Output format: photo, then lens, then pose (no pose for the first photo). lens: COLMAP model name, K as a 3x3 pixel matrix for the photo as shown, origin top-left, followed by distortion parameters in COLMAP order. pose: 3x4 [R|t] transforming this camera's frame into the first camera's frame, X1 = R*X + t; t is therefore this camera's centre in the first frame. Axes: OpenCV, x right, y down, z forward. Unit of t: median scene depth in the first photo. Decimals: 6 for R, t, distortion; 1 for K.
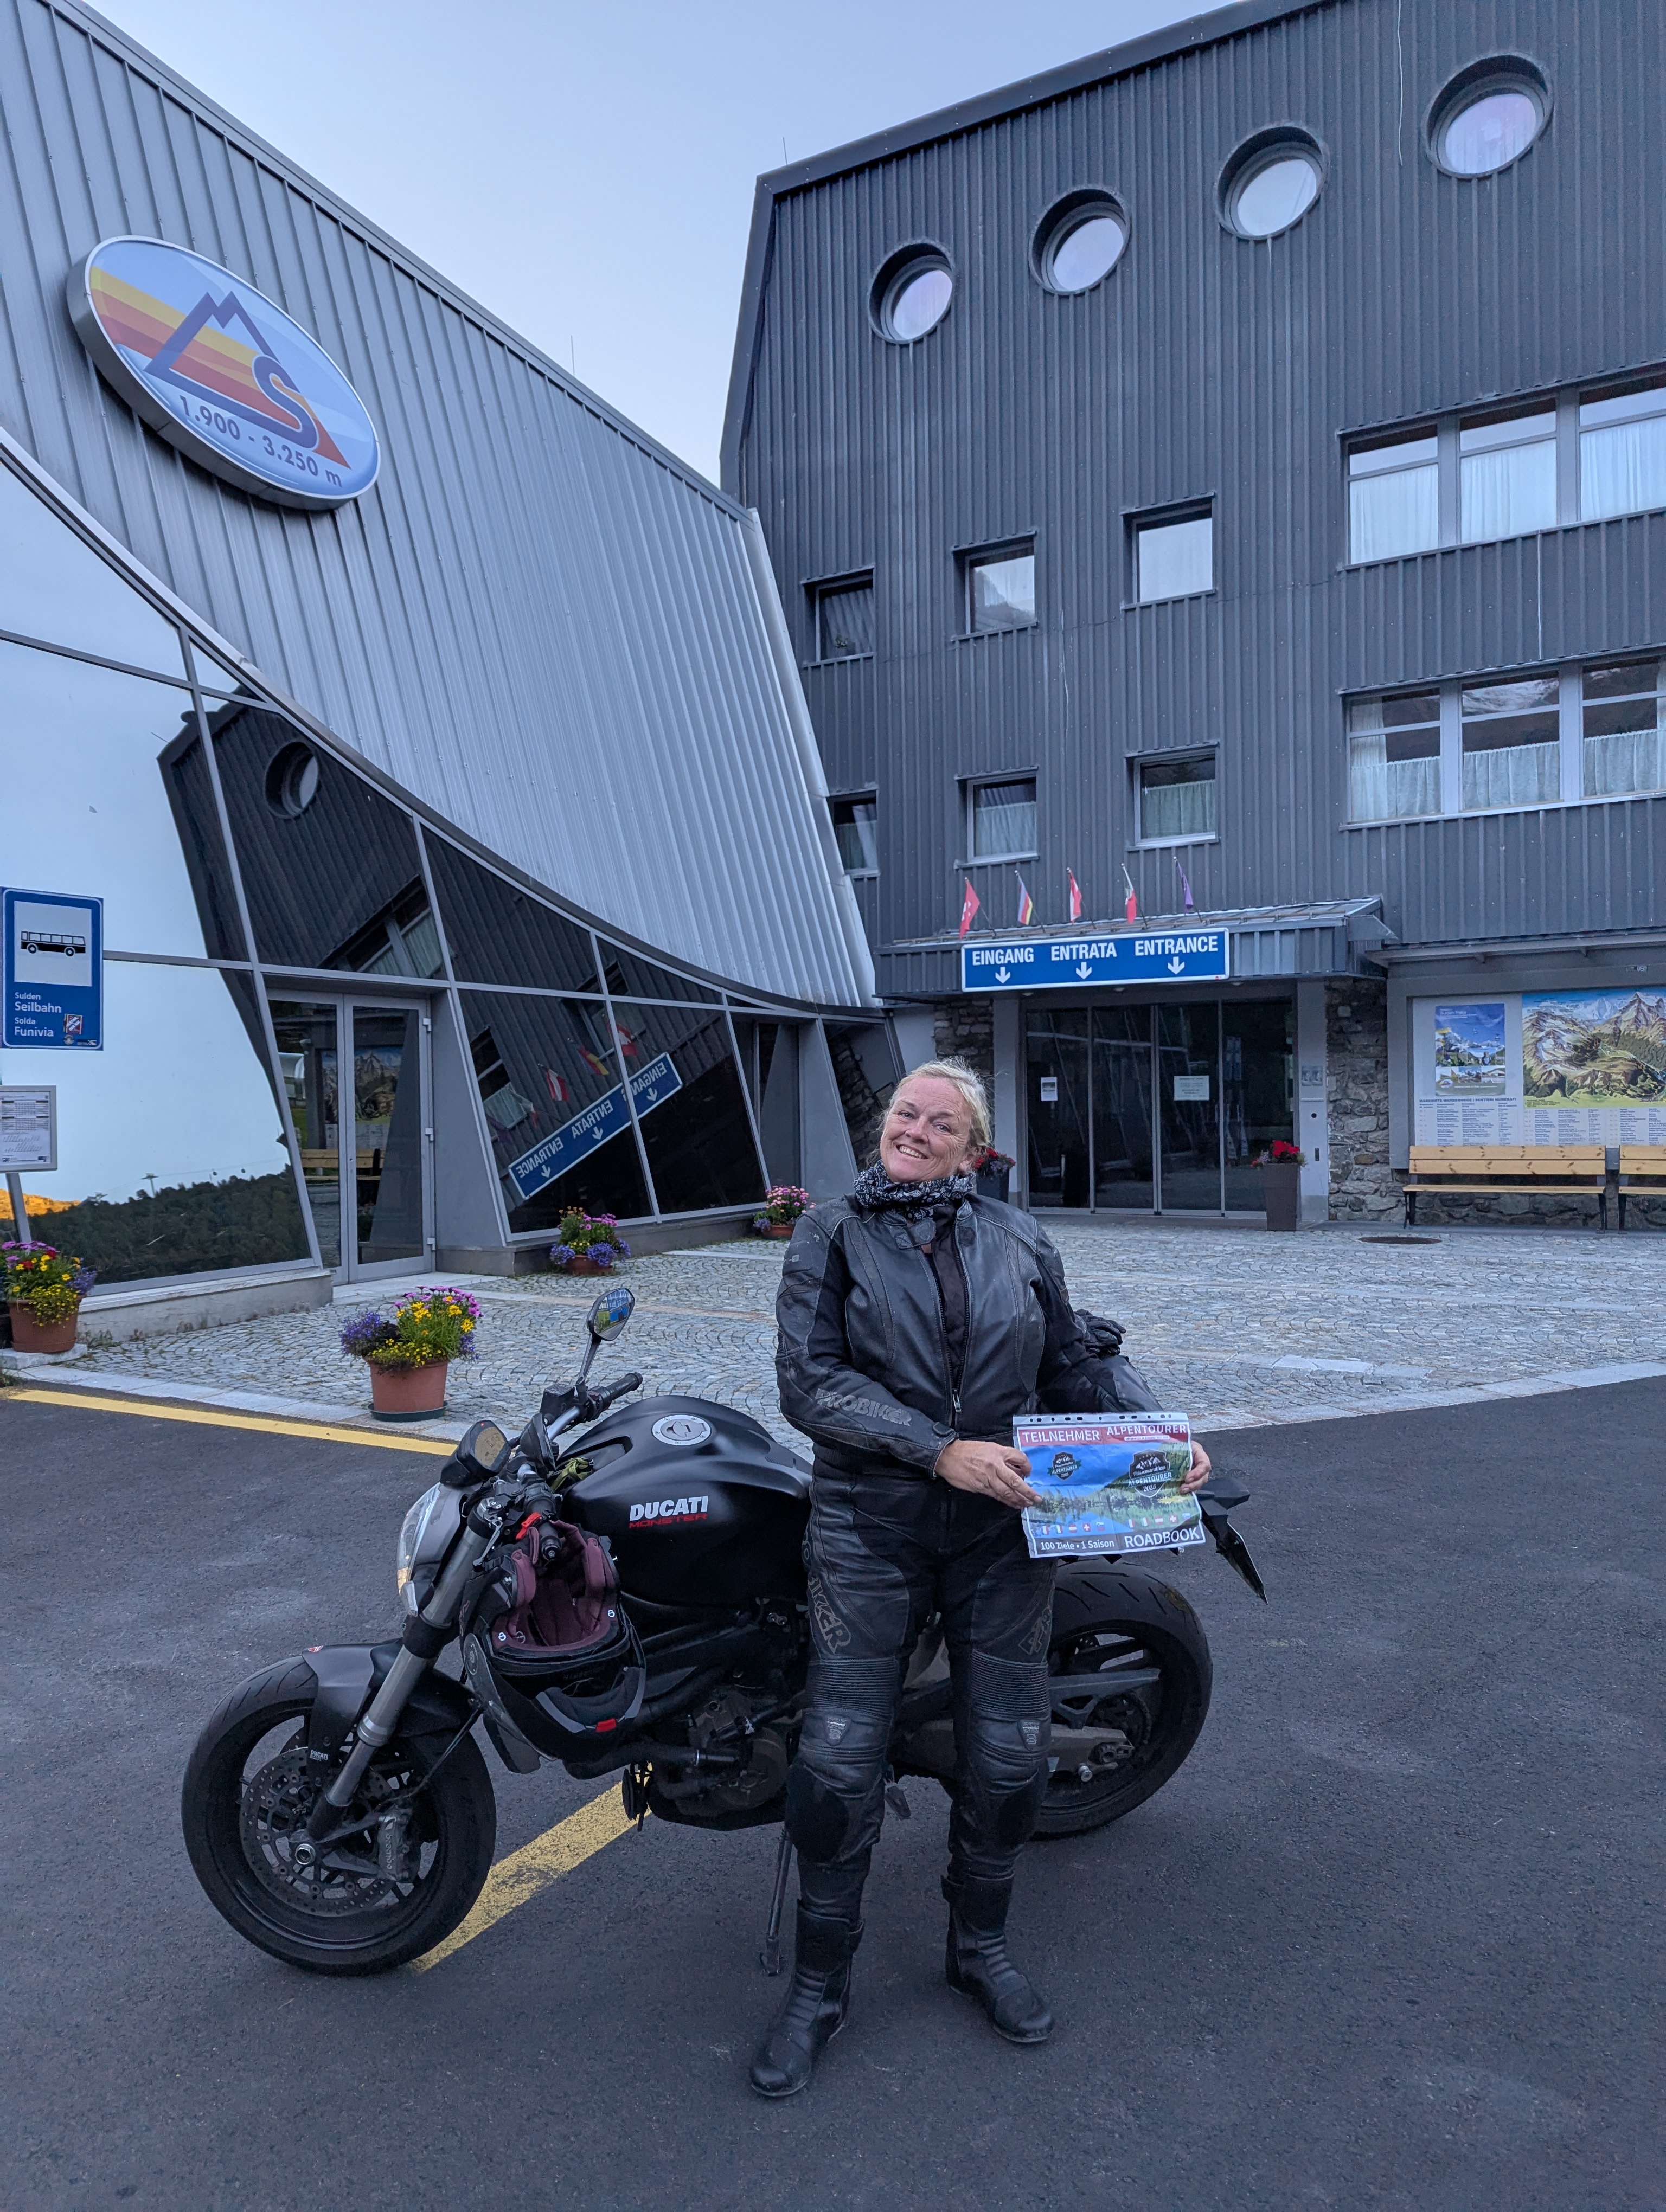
lens RADIAL K [[1550.7, 0, 796.0], [0, 1550.7, 1118.8], [0, 0, 1]] dist [0.042450, -0.028001]
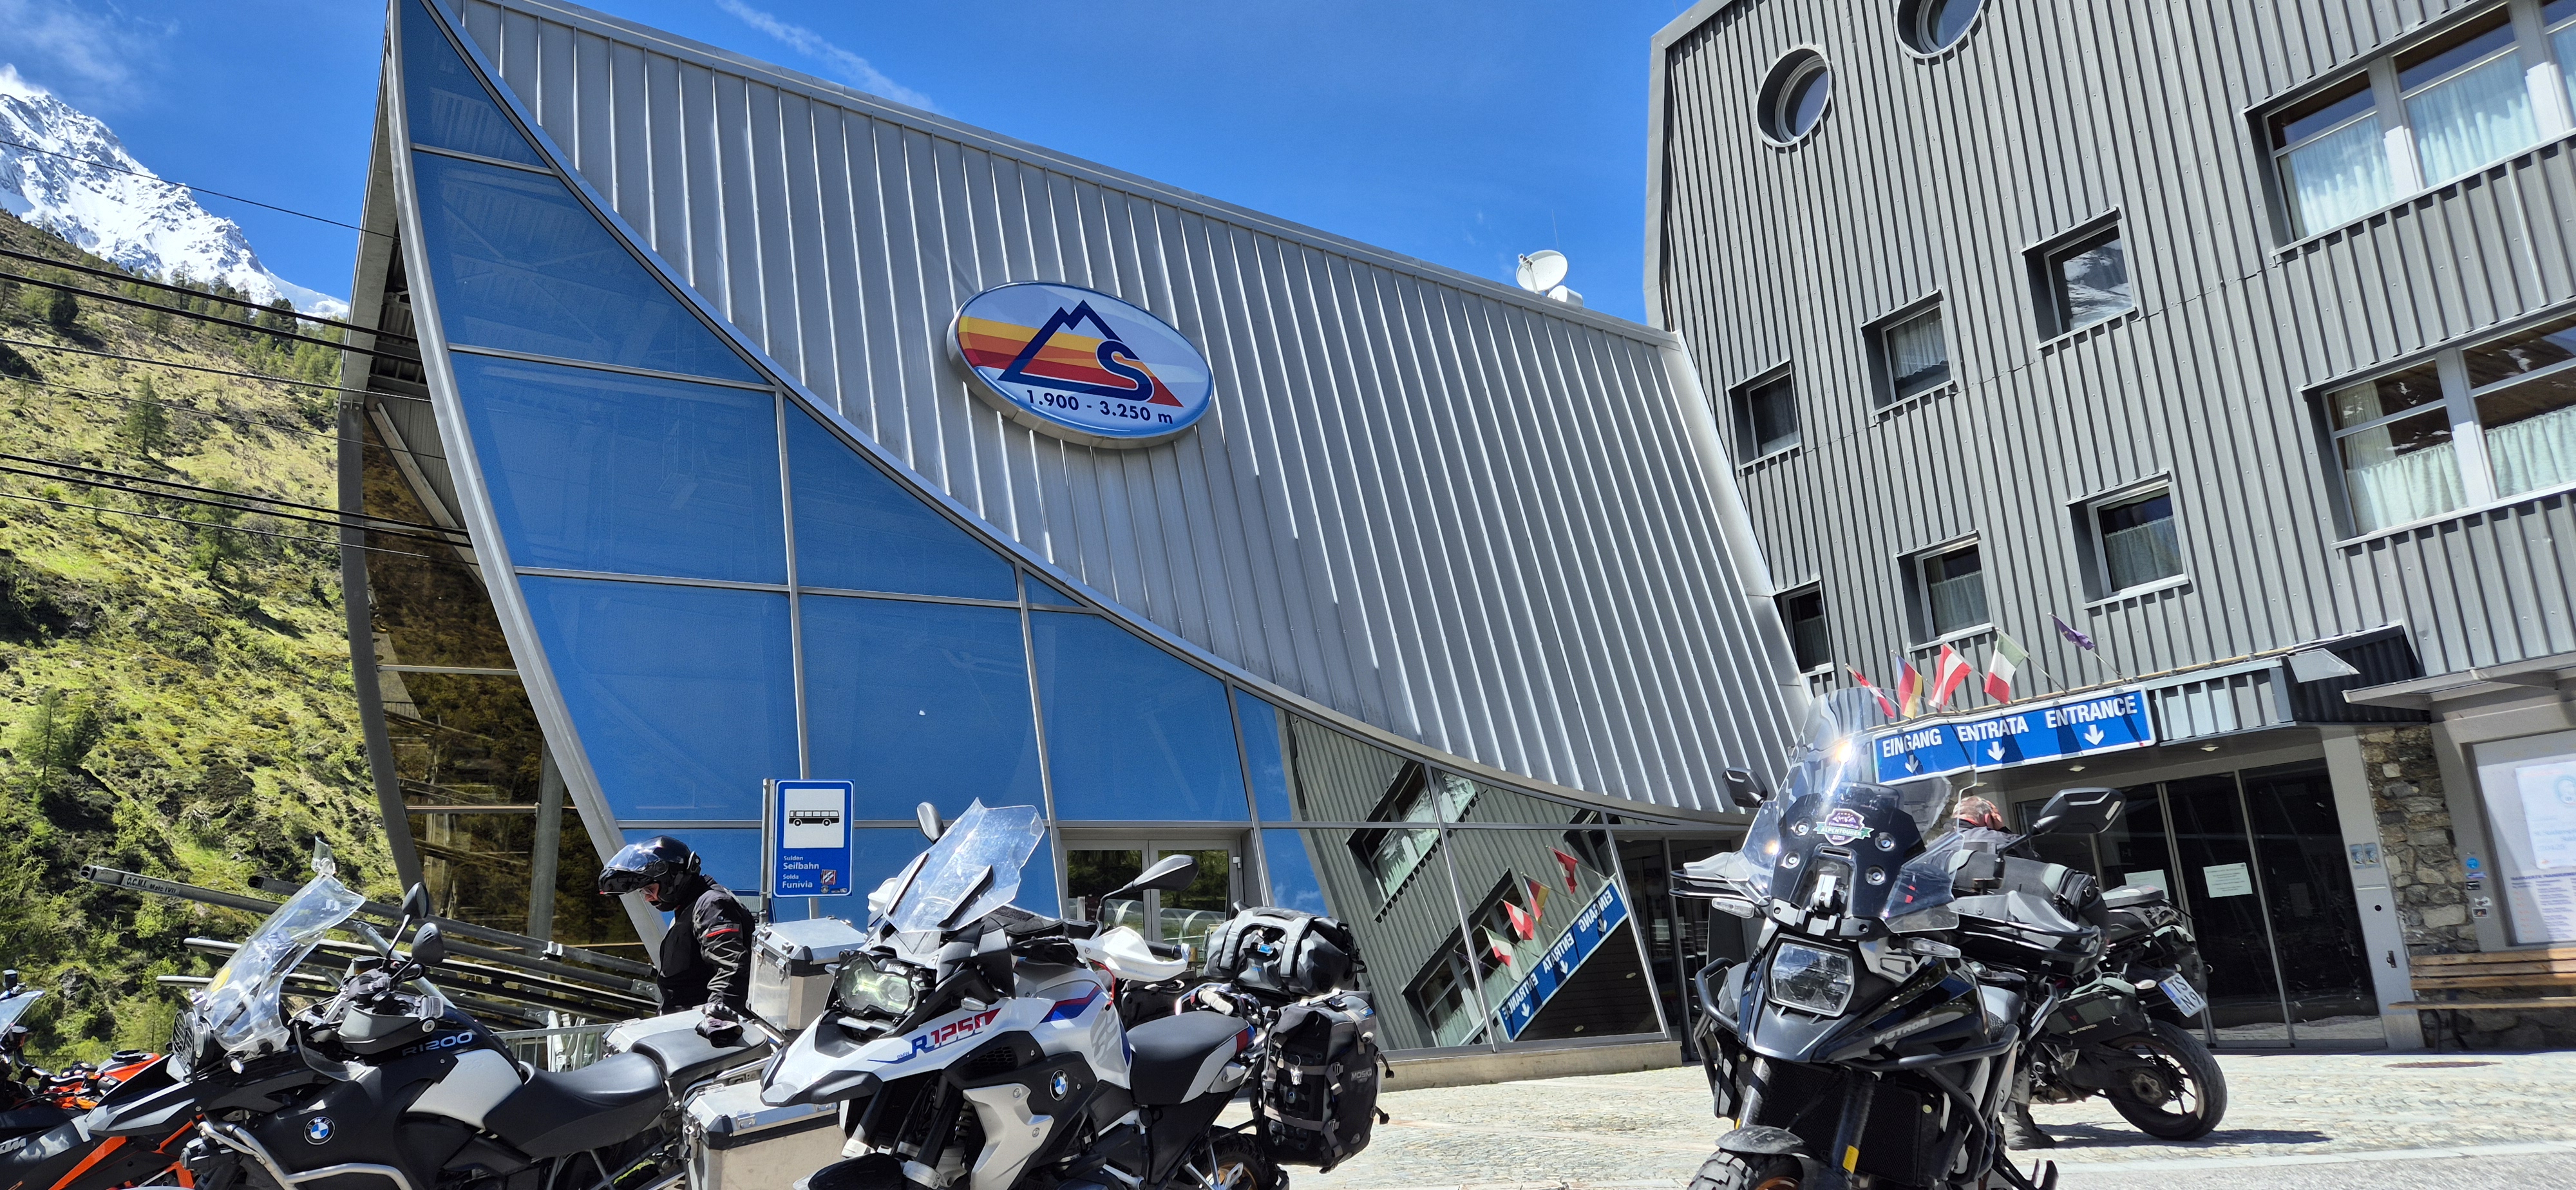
lens RADIAL K [[1686.6, 0, 1252.3], [0, 1686.6, 587.2], [0, 0, 1]] dist [0.045635, -0.016370]
pose [[0.856585, -0.152833, -0.492852, 0.315361], [0.034116, 0.969815, -0.241443, 0.032083], [0.514876, 0.190002, 0.835944, -0.034614]]
